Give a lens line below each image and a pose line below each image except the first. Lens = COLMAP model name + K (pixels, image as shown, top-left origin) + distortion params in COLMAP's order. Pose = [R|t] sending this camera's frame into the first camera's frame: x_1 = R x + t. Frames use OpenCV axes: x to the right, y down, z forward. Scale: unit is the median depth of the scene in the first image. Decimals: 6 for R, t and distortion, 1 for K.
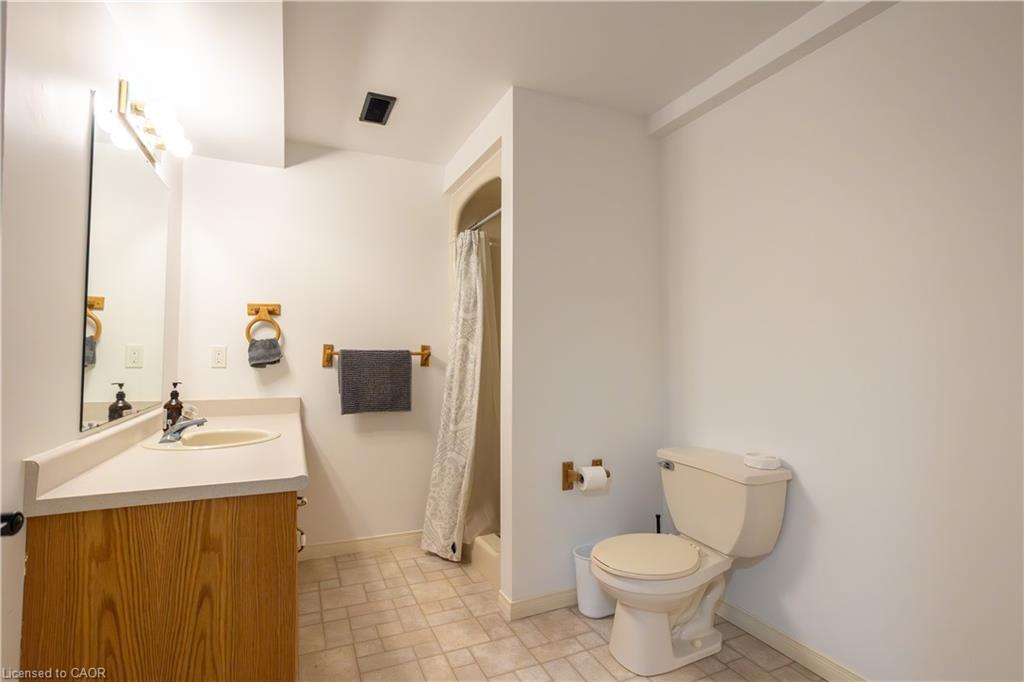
lens RADIAL K [[492.2, 0, 514.7], [0, 492.2, 335.6], [0, 0, 1]] dist [-0.062840, 0.035325]
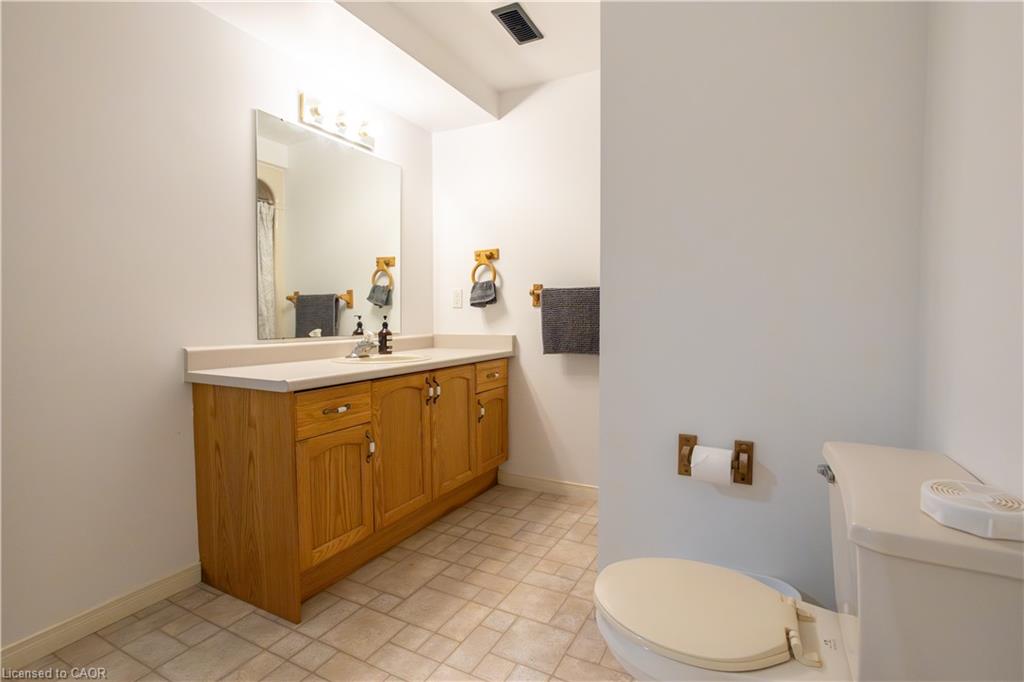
lens RADIAL K [[492.2, 0, 514.7], [0, 492.2, 335.6], [0, 0, 1]] dist [-0.062840, 0.035325]
pose [[0.618330, 0.027021, -0.785454, 0.423754], [0.036431, 0.997349, 0.062990, 0.063947], [0.785073, -0.067564, 0.615707, 0.365374]]
